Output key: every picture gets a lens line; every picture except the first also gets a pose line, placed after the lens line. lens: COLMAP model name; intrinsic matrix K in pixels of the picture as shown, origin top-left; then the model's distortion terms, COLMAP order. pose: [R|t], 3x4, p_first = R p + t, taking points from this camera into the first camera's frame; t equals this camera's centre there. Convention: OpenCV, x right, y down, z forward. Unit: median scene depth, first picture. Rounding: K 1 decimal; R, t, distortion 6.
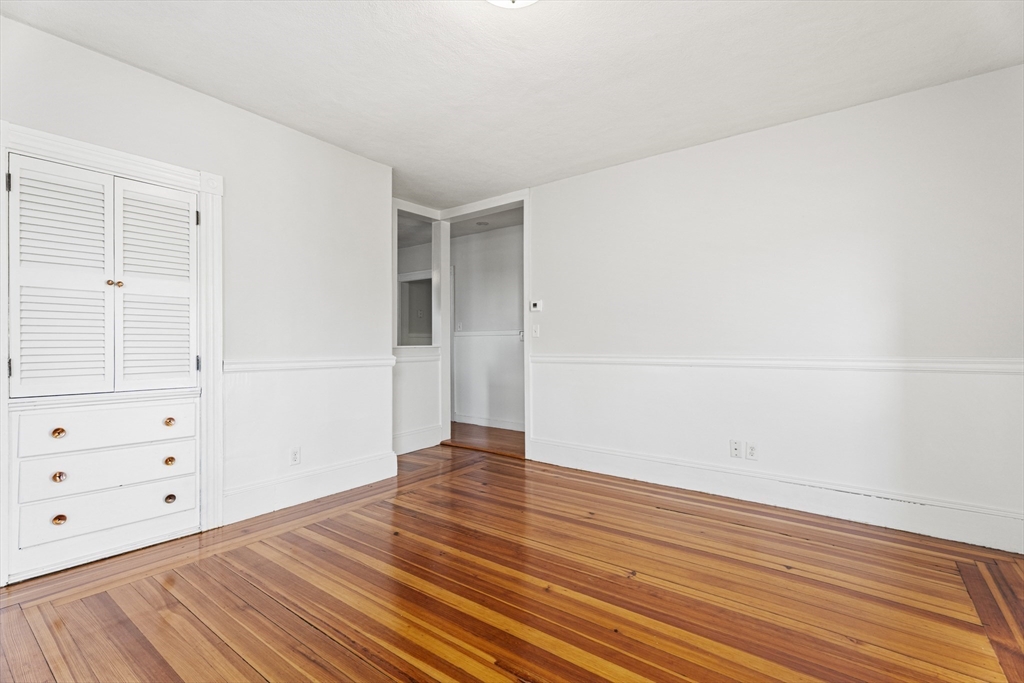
lens RADIAL K [[461.9, 0, 513.2], [0, 461.9, 350.6], [0, 0, 1]] dist [-0.000148, 0.000330]
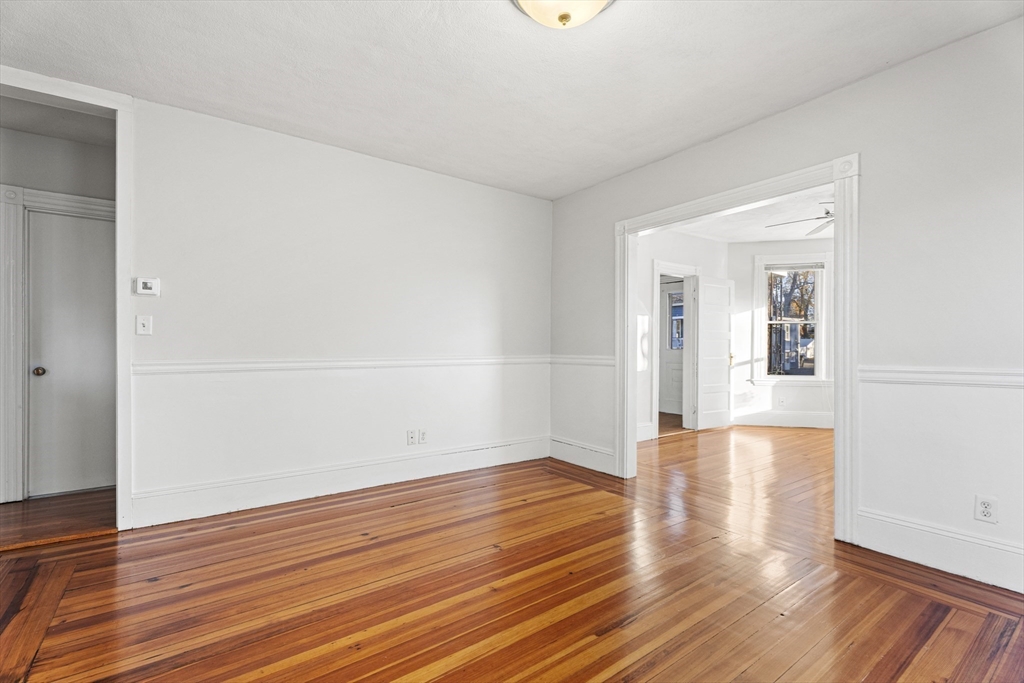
lens RADIAL K [[461.9, 0, 515.0], [0, 461.9, 345.0], [0, 0, 1]] dist [-0.000148, 0.000330]
pose [[0.281854, 0.006545, 0.959435, -0.618822], [0.008696, 0.999918, -0.009376, -0.006511], [-0.959418, 0.010986, 0.281775, 0.463514]]
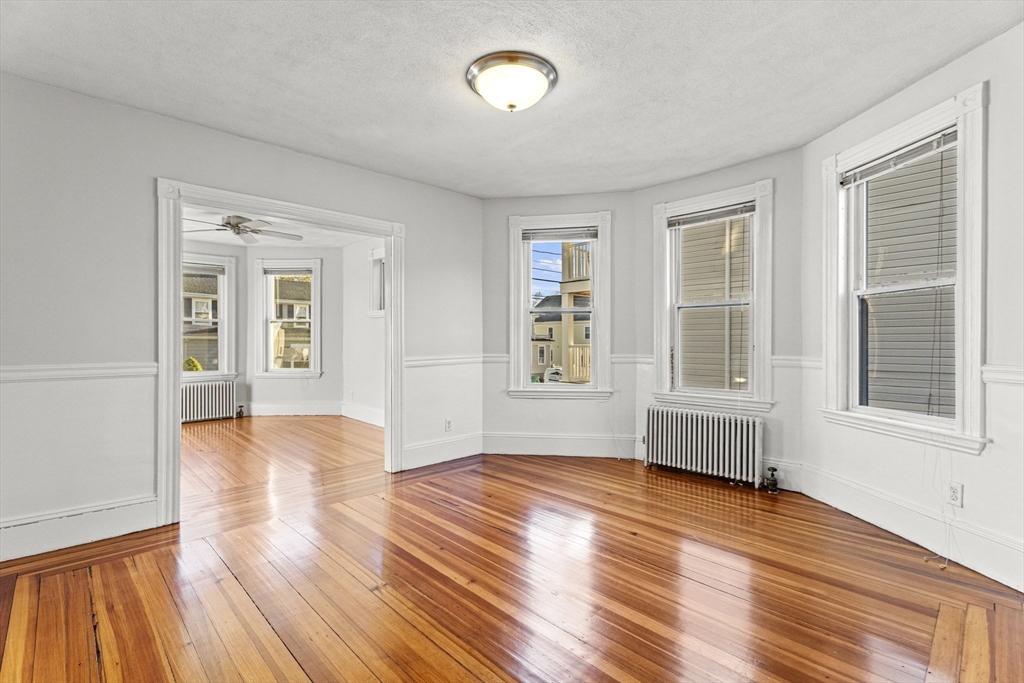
lens RADIAL K [[461.9, 0, 510.2], [0, 461.9, 339.2], [0, 0, 1]] dist [-0.000148, 0.000330]
pose [[-0.988799, 0.005213, 0.149165, -0.122288], [0.006223, 0.999961, 0.006302, -0.032297], [-0.149126, 0.007160, -0.988792, 1.415816]]
